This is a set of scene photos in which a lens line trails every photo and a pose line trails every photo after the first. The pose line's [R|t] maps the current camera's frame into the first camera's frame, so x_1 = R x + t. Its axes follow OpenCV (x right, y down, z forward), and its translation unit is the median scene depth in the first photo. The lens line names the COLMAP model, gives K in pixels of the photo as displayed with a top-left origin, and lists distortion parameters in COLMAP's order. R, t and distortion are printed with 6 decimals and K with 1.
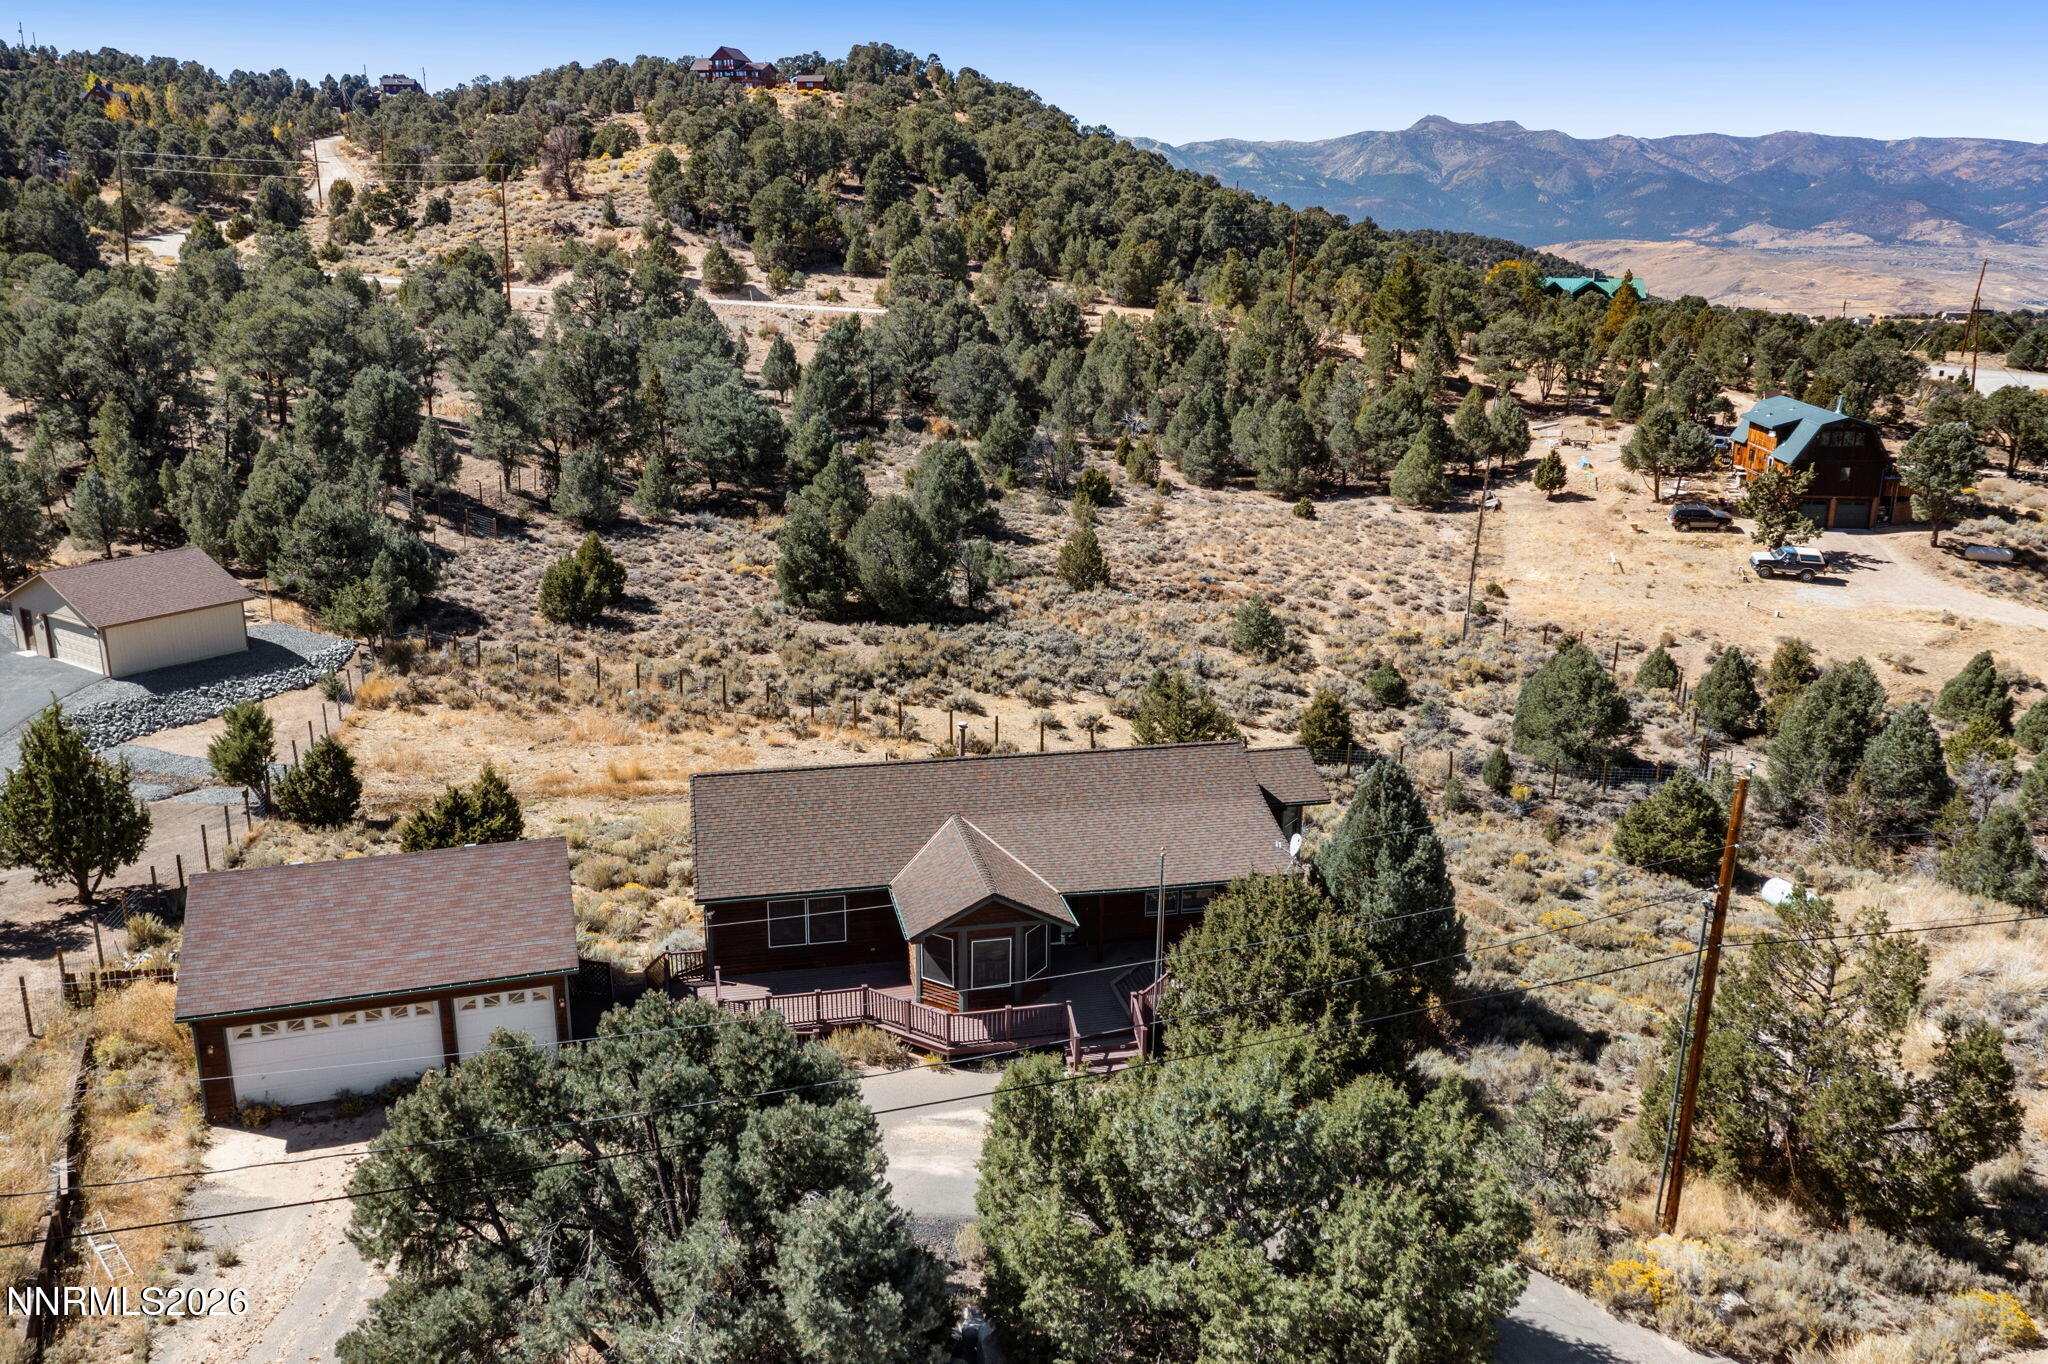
lens RADIAL K [[1635.1, 0, 1024.0], [0, 1635.1, 682.0], [0, 0, 1]] dist [-0.011017, 0.007473]
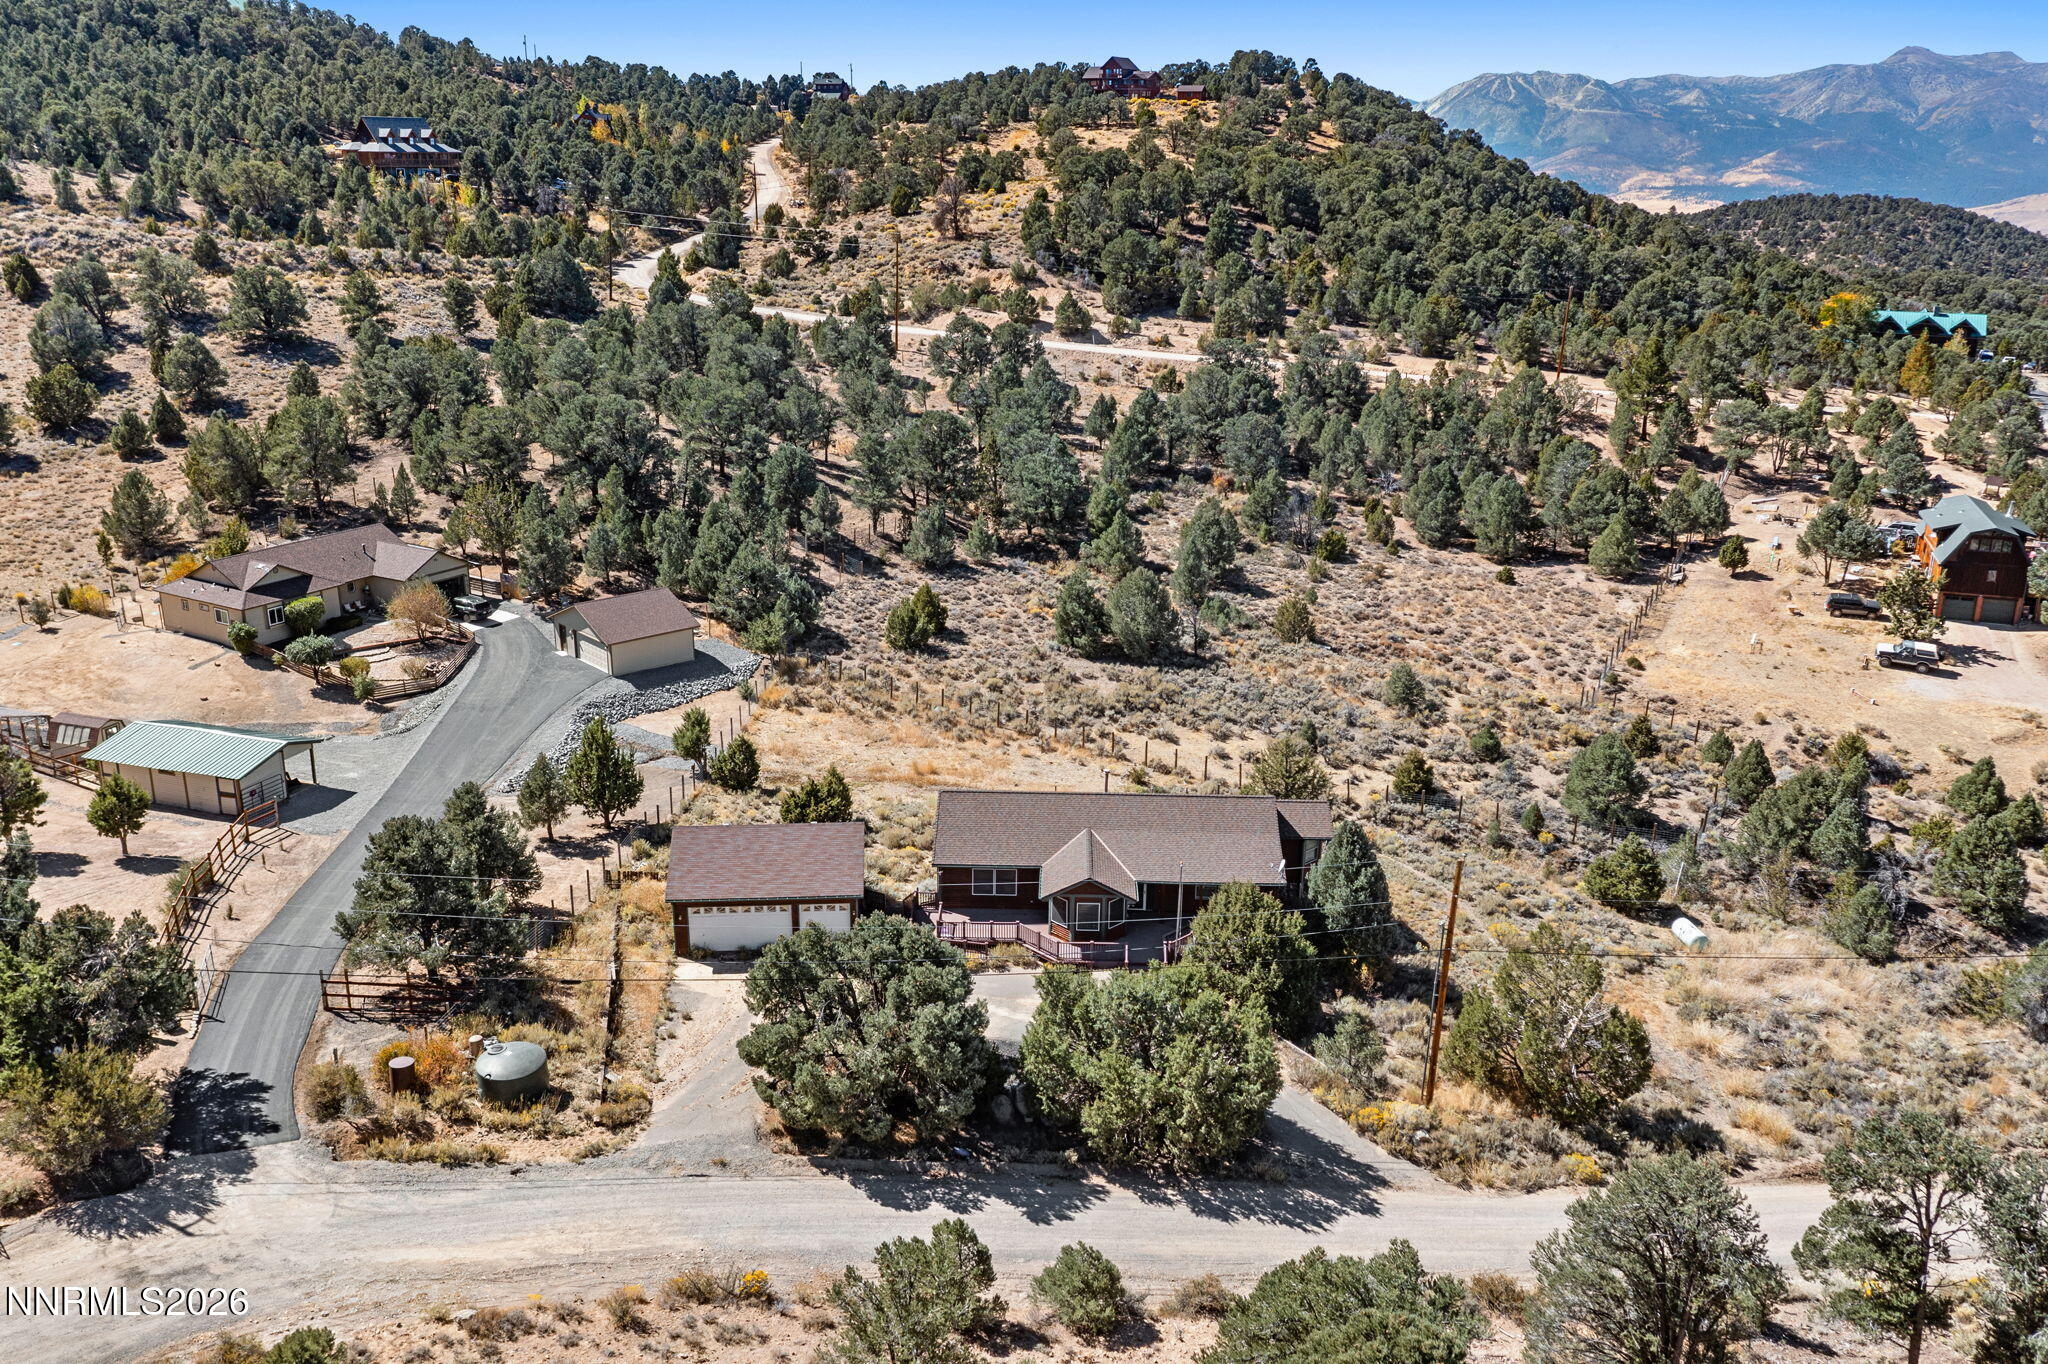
lens RADIAL K [[1655.4, 0, 1021.2], [0, 1655.4, 662.1], [0, 0, 1]] dist [-0.005285, 0.003754]
pose [[0.971184, 0.071761, -0.227271, 0.126925], [-0.066747, 0.997328, 0.029681, -0.064494], [0.228794, -0.013656, 0.973379, -0.322740]]
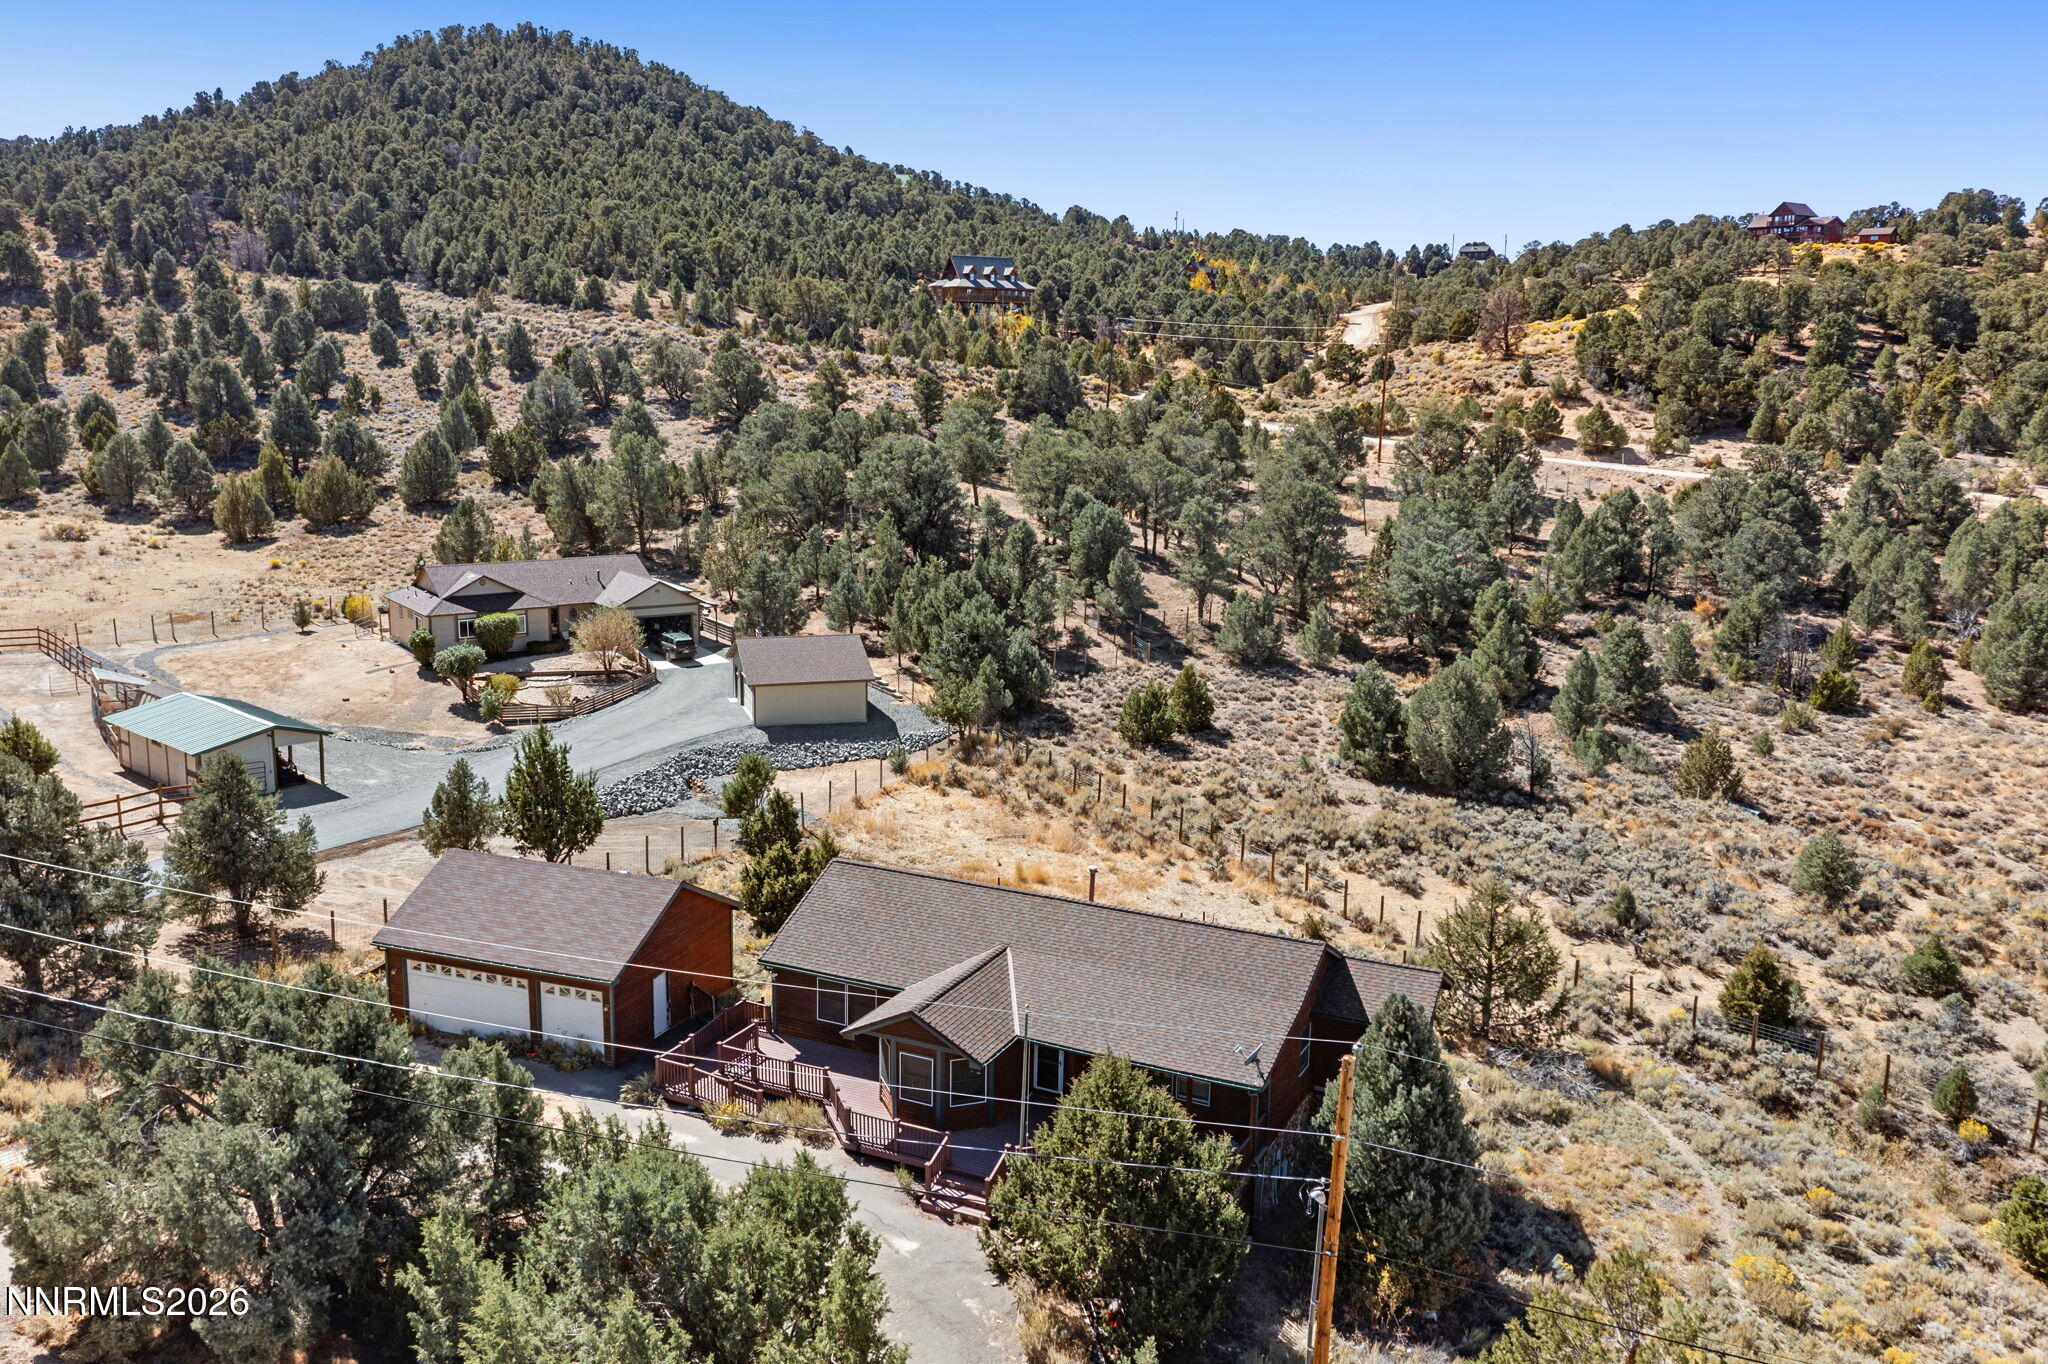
lens RADIAL K [[1635.1, 0, 1024.0], [0, 1635.1, 682.0], [0, 0, 1]] dist [-0.011017, 0.007473]
pose [[0.787516, 0.124527, -0.603583, 0.273209], [-0.178674, 0.983444, -0.030224, -0.025611], [0.589826, 0.131647, 0.796727, 0.071776]]
